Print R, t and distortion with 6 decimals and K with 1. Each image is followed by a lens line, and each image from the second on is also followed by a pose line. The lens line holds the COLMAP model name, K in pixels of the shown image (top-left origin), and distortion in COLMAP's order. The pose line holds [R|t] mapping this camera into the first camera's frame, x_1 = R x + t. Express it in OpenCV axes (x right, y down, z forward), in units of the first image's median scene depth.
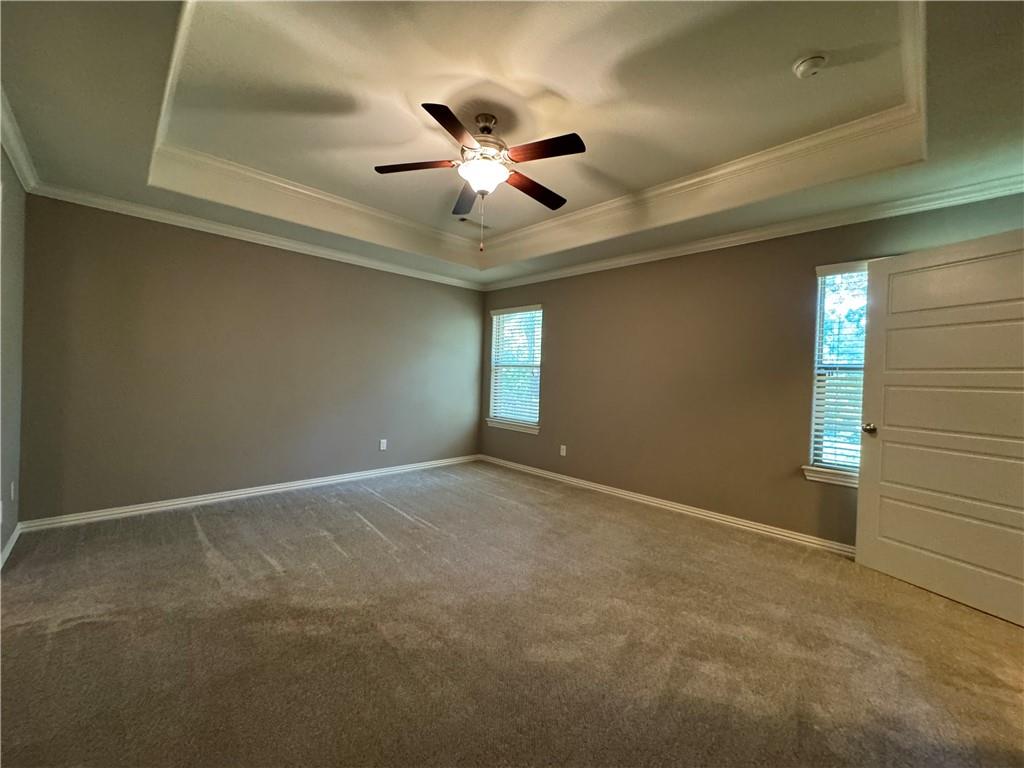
lens RADIAL K [[408.7, 0, 514.9], [0, 408.7, 381.6], [0, 0, 1]] dist [-0.002149, -0.000144]
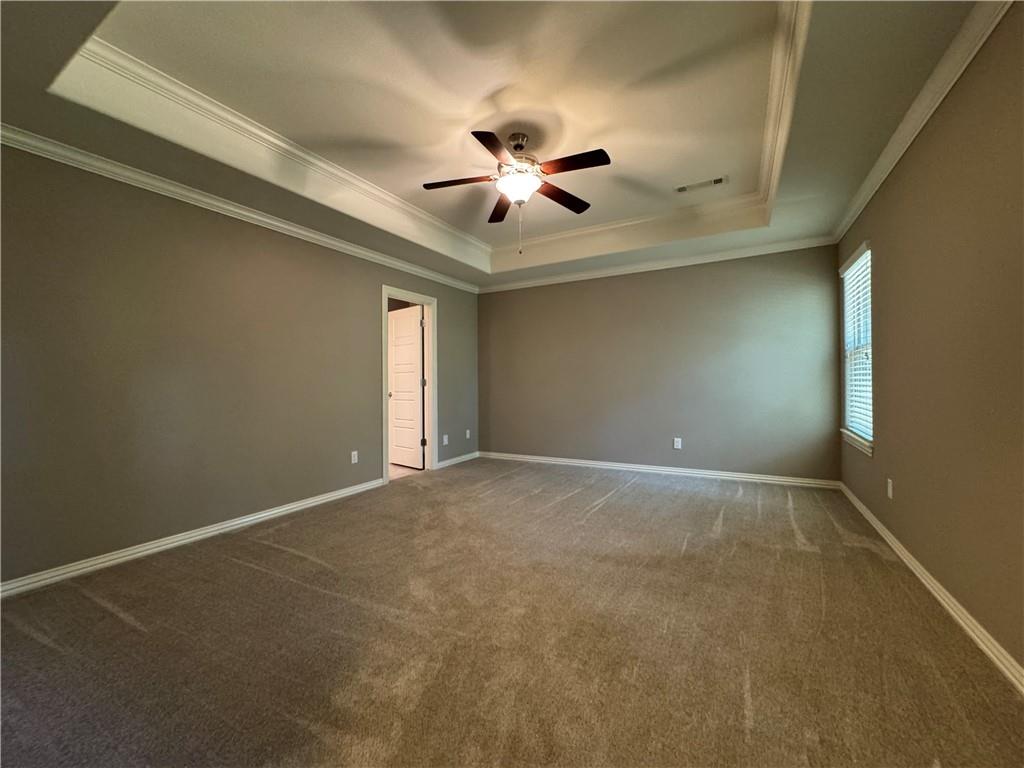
lens RADIAL K [[408.7, 0, 513.7], [0, 408.7, 383.7], [0, 0, 1]] dist [-0.002149, -0.000144]
pose [[0.278277, -0.032565, -0.959949, 0.834056], [0.009331, 0.999470, -0.031201, 0.061301], [0.960455, -0.000275, 0.278433, 0.567315]]
